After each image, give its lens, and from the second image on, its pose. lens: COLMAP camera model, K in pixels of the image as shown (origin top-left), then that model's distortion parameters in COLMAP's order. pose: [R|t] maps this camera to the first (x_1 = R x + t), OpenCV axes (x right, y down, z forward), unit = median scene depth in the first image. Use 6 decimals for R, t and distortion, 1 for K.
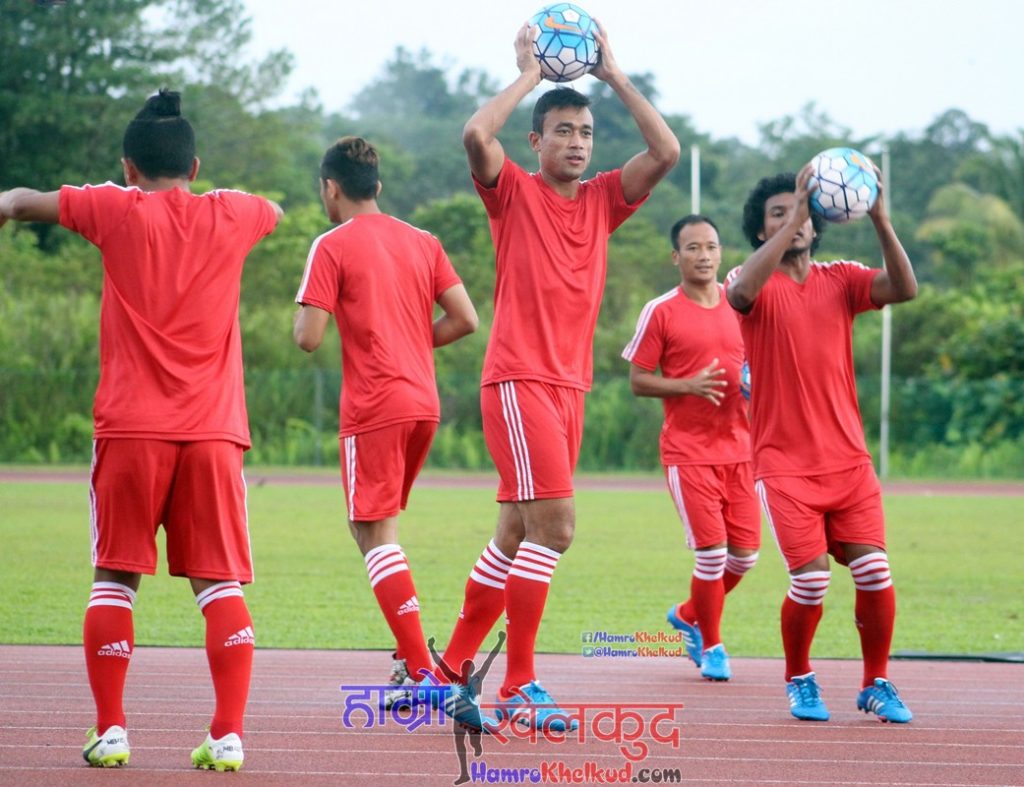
lens RADIAL K [[3613.1, 0, 512.7], [0, 3613.1, 389.7], [0, 0, 1]] dist [0.069871, 0.000000]
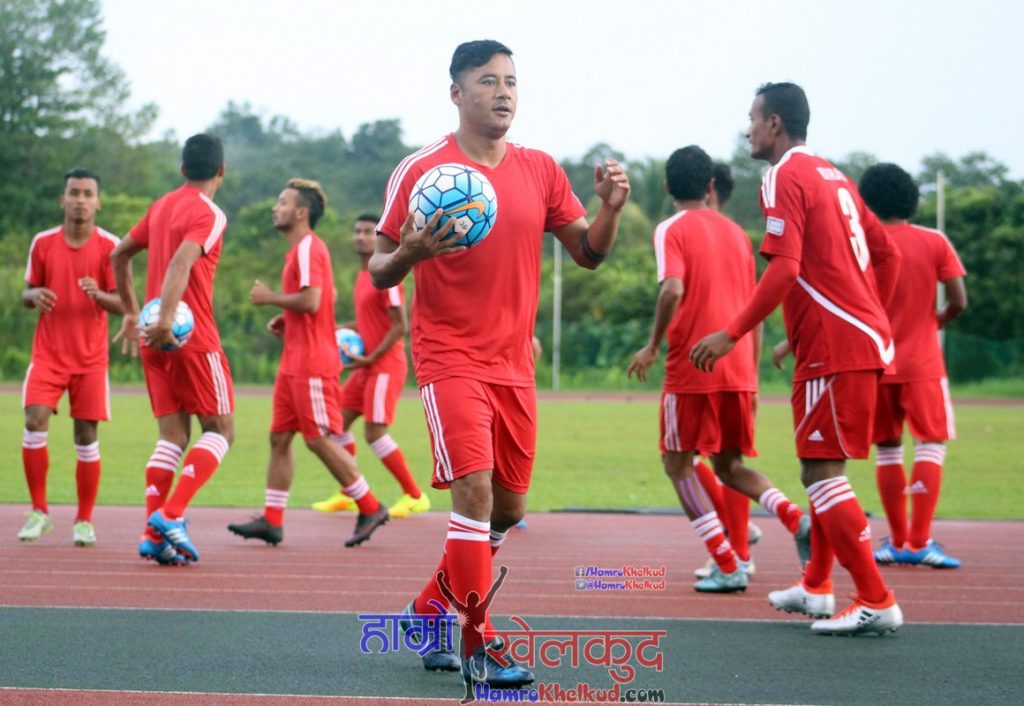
lens RADIAL K [[3670.8, 0, 511.8], [0, 3670.8, 354.2], [0, 0, 1]] dist [-0.207436, 0.000000]
pose [[0.999849, -0.000055, 0.017379, 0.058516], [-0.000014, 0.999992, 0.003977, 0.003620], [-0.017379, -0.003976, 0.999841, -0.512243]]
